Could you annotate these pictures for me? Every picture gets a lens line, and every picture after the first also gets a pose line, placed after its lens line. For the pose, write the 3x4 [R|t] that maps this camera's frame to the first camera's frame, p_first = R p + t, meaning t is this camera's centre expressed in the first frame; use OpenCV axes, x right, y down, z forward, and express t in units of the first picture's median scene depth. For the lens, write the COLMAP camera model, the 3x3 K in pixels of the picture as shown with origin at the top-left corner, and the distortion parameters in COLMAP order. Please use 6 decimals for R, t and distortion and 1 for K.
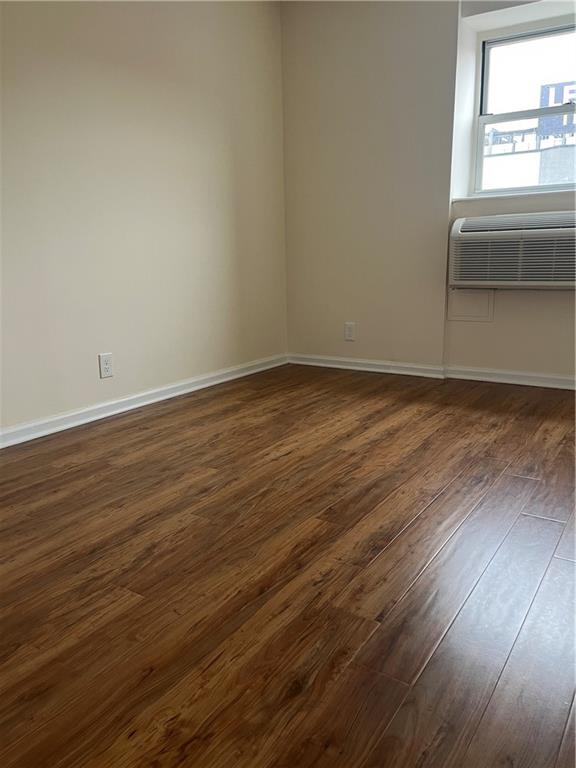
lens RADIAL K [[581.1, 0, 291.8], [0, 581.1, 377.2], [0, 0, 1]] dist [0.054719, -0.063830]
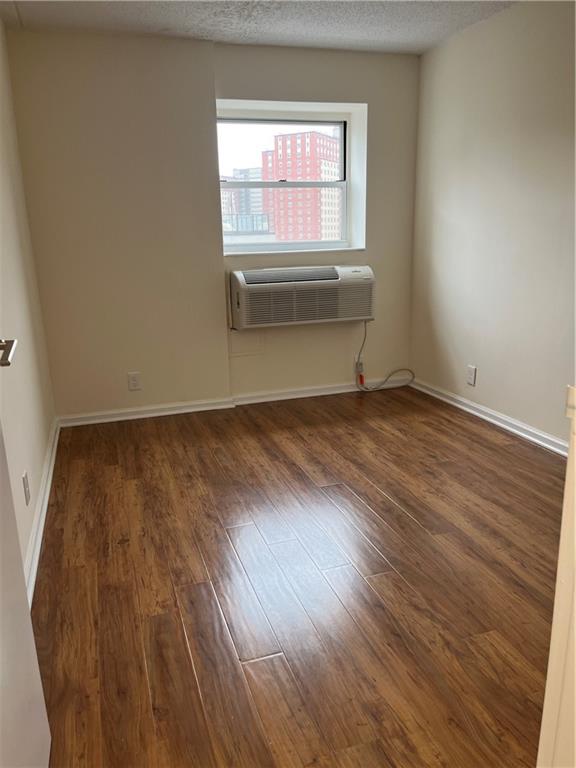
lens RADIAL K [[581.1, 0, 280.5], [0, 581.1, 381.8], [0, 0, 1]] dist [0.054719, -0.063830]
pose [[0.620067, -0.185225, 0.762371, -0.765096], [0.174677, 0.979933, 0.096012, -0.196172], [-0.764856, 0.073635, 0.639979, 0.264448]]
